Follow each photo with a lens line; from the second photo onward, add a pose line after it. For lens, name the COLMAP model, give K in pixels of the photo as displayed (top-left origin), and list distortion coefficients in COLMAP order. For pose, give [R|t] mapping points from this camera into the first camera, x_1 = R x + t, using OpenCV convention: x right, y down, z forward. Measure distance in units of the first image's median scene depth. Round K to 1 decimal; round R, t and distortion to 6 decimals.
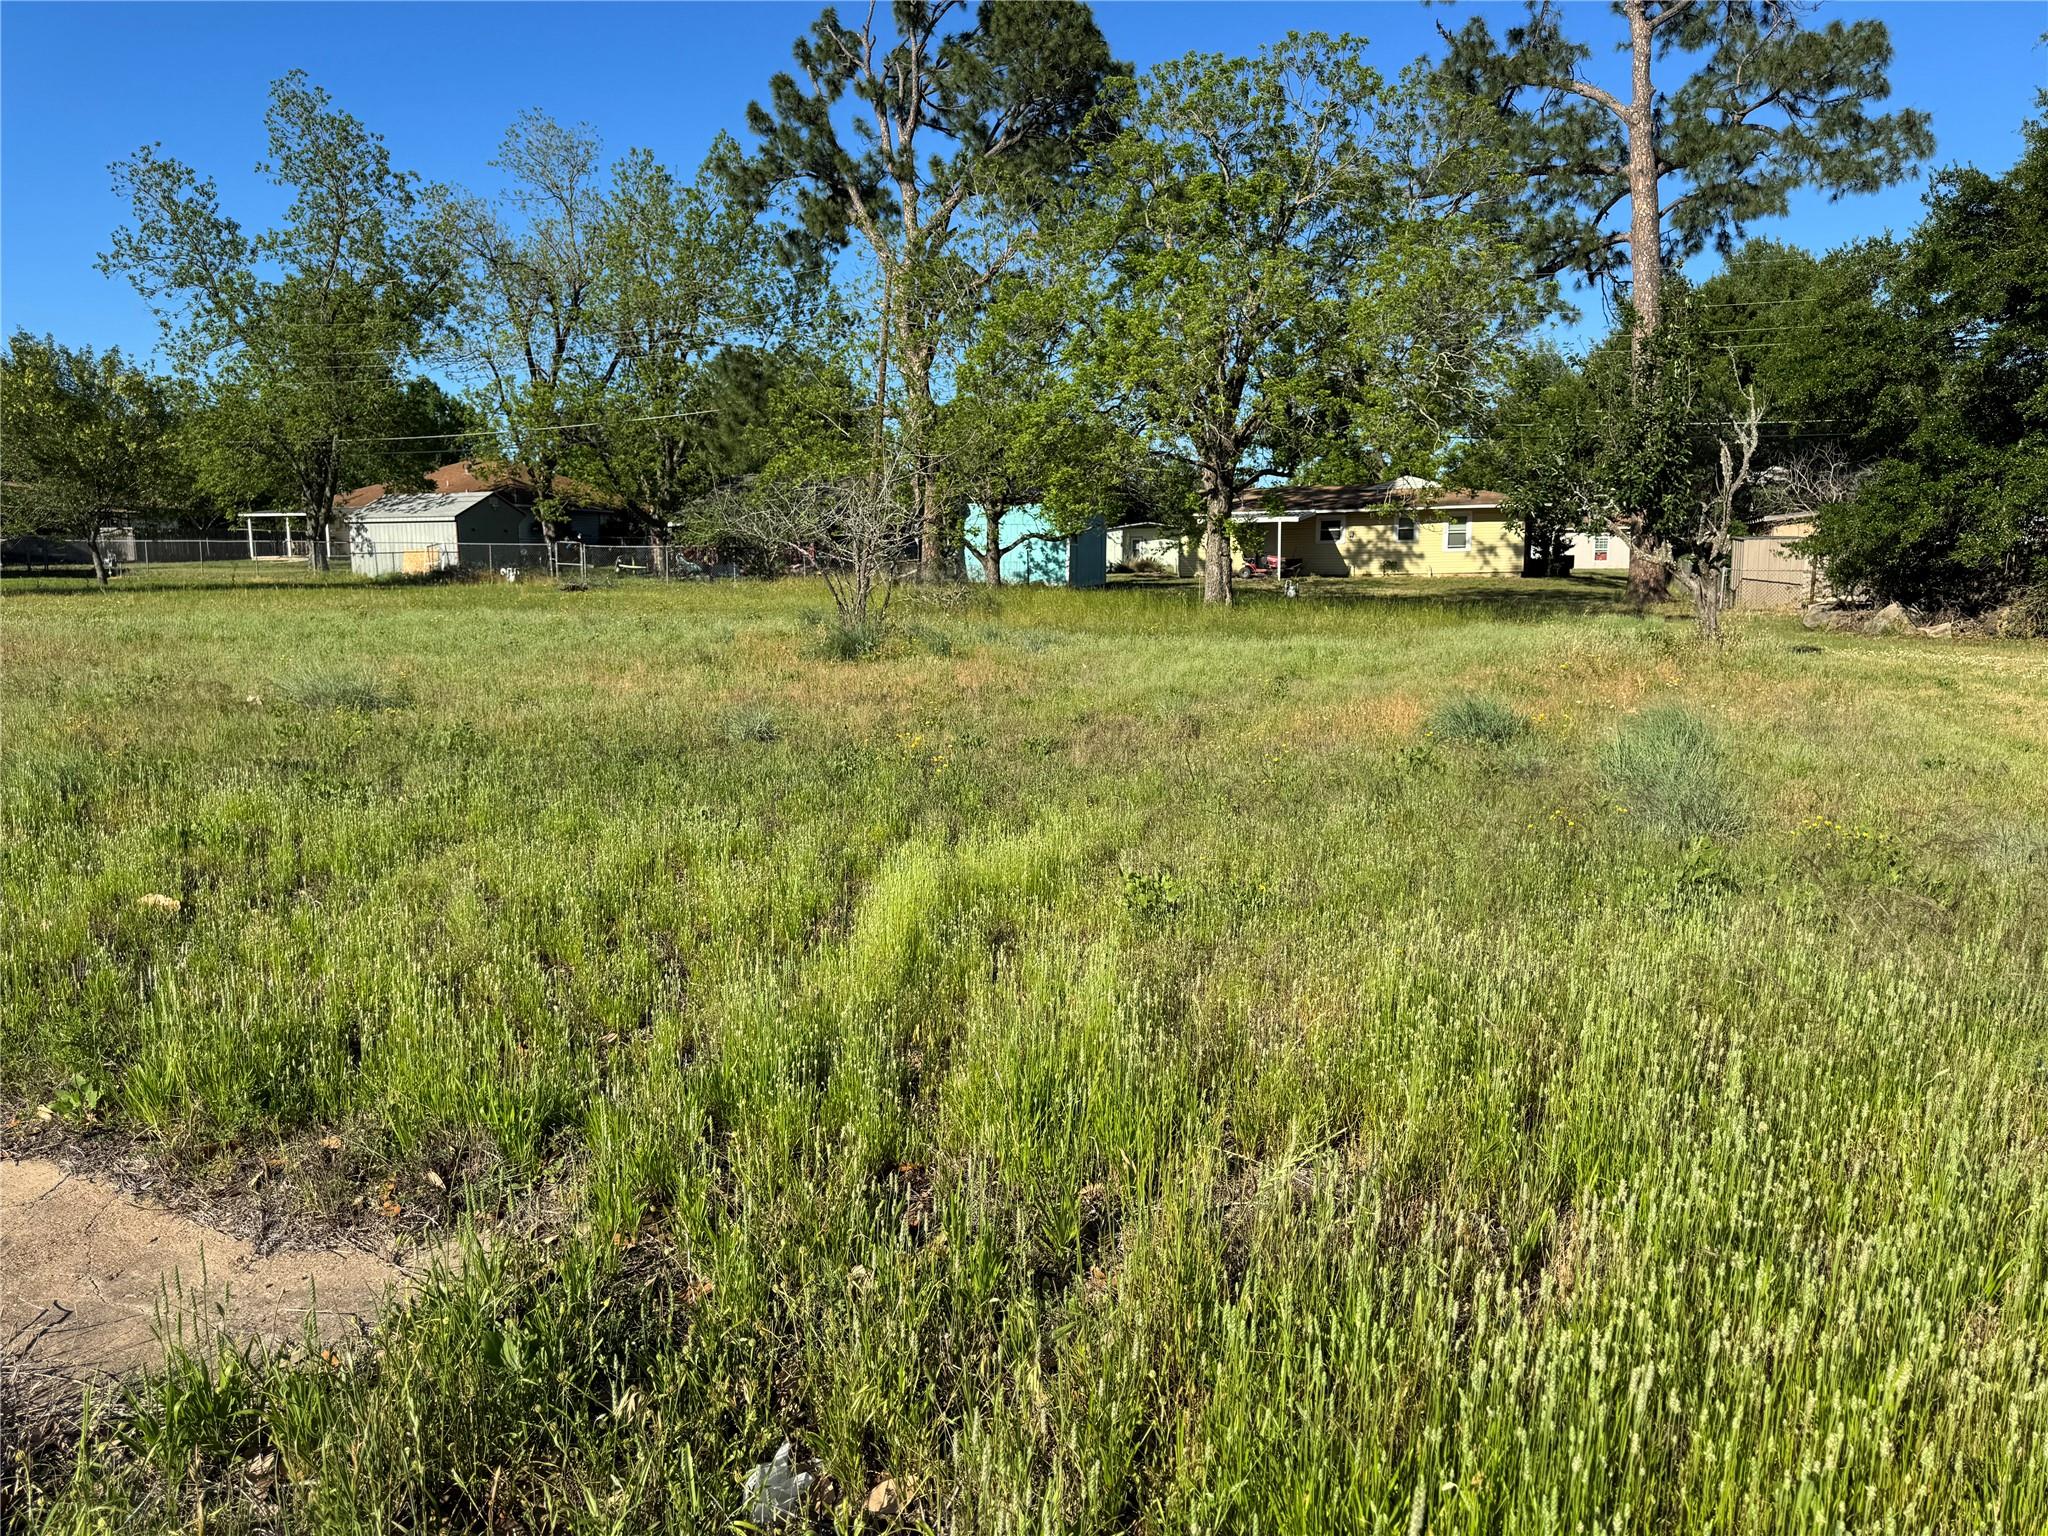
lens RADIAL K [[1460.6, 0, 991.2], [0, 1460.6, 721.2], [0, 0, 1]] dist [0.048288, -0.062297]
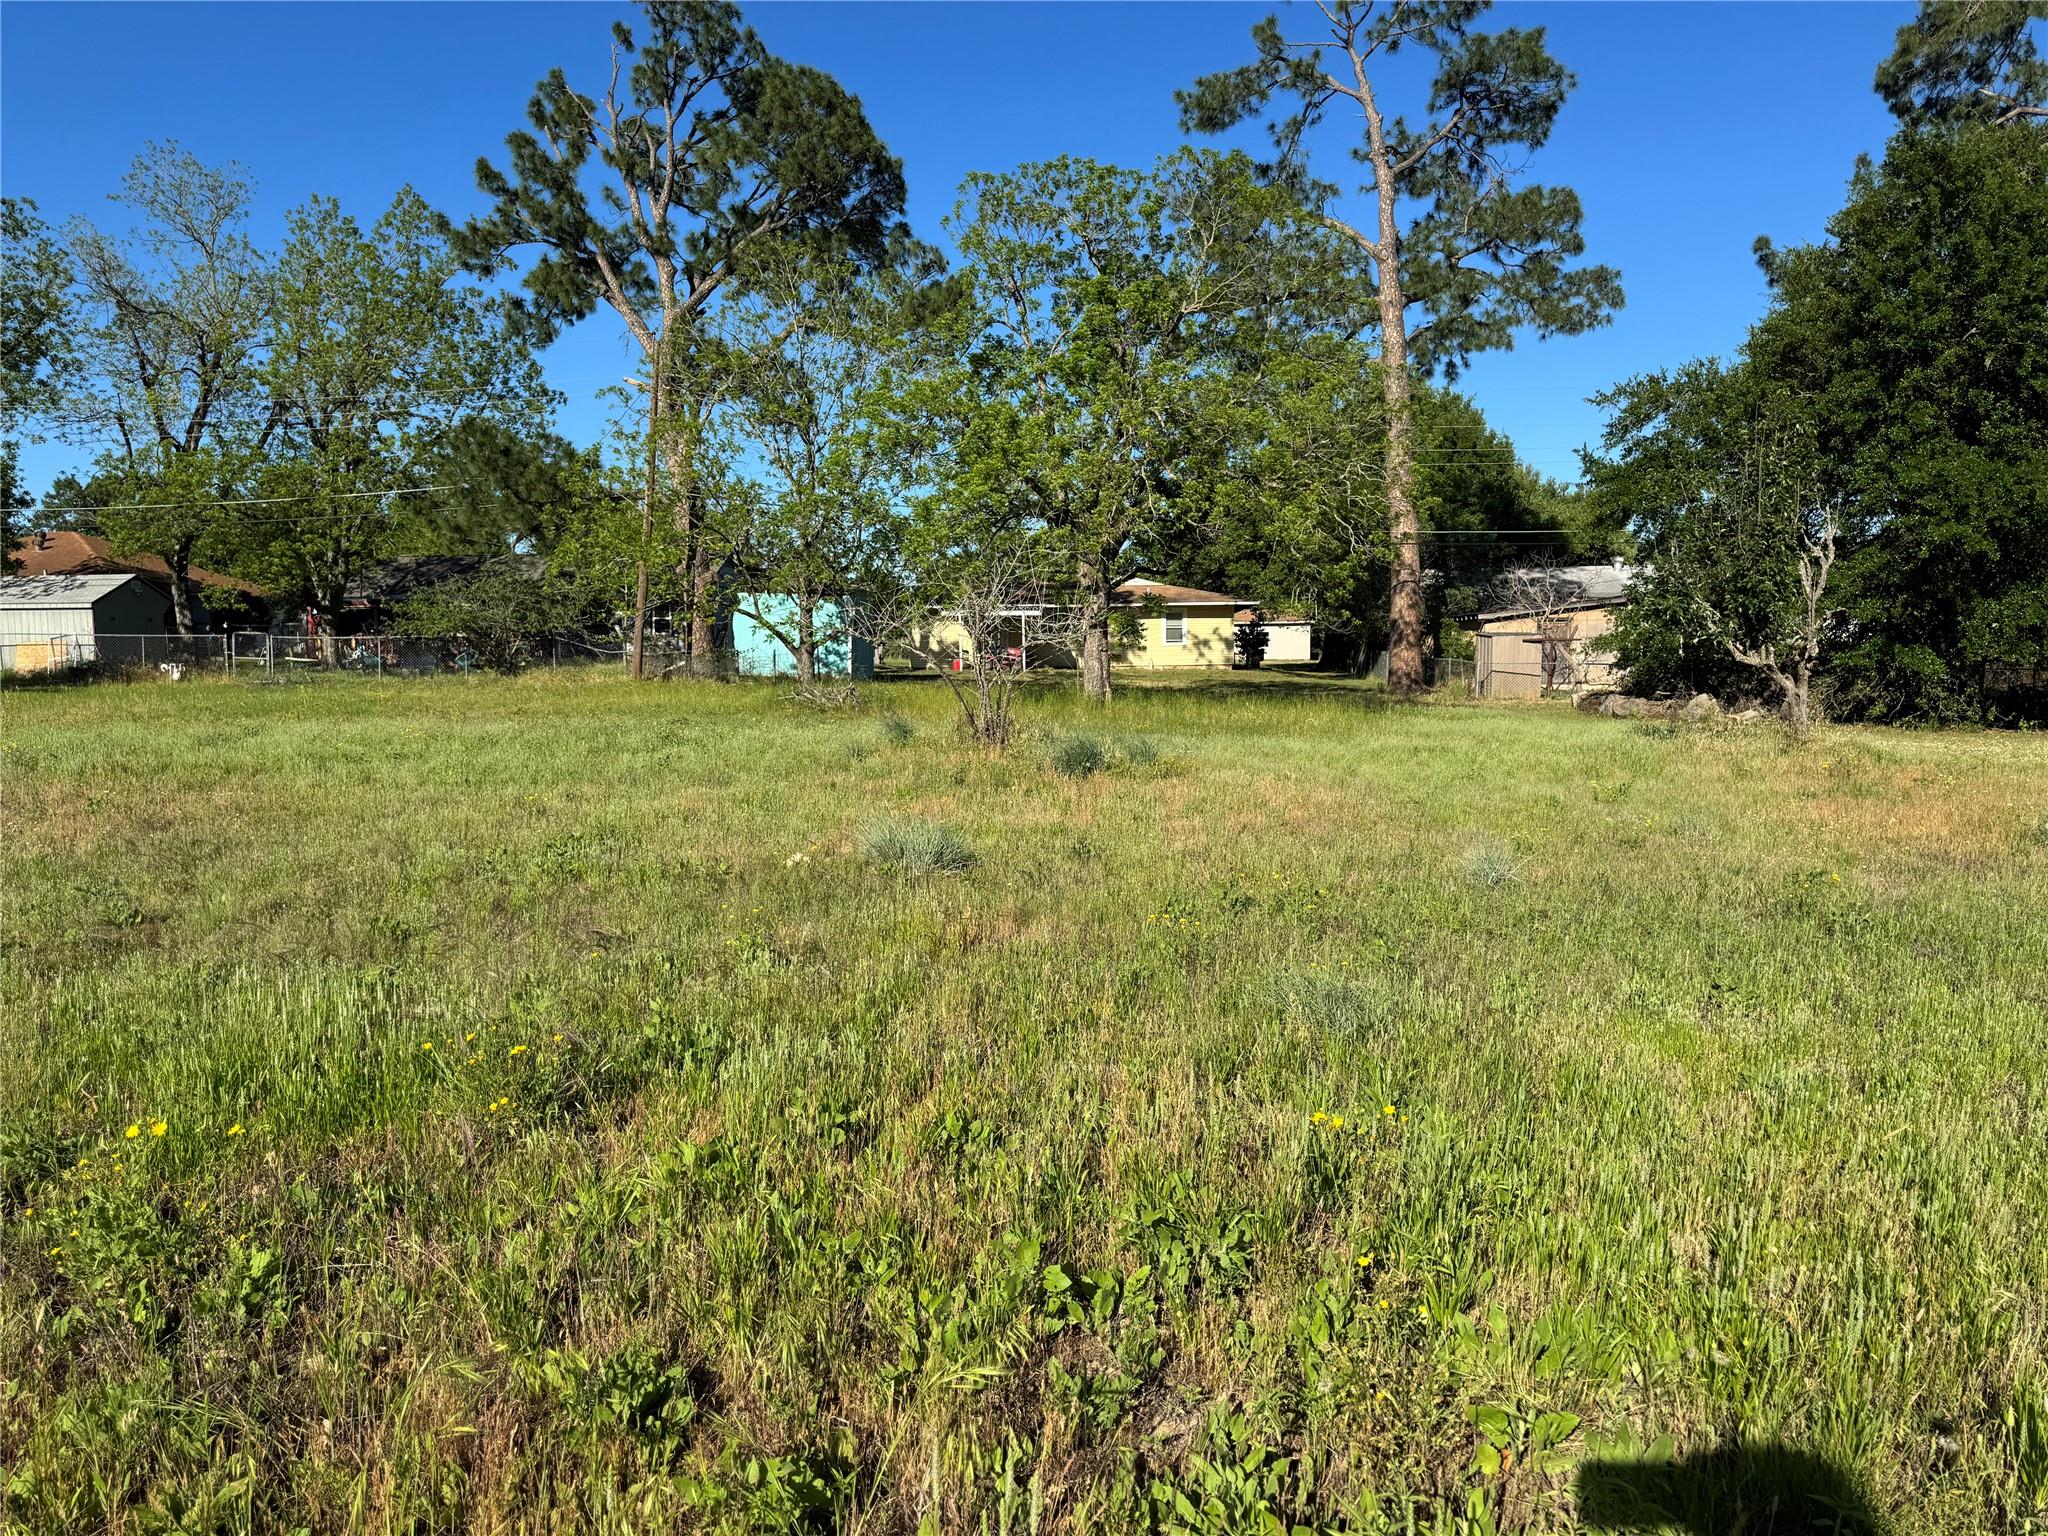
lens RADIAL K [[1460.6, 0, 1010.4], [0, 1460.6, 738.3], [0, 0, 1]] dist [0.048288, -0.062297]
pose [[0.953875, -0.019253, 0.299586, -0.133463], [0.033753, 0.998492, -0.043302, -0.007981], [-0.298300, 0.051416, 0.953086, 0.043260]]
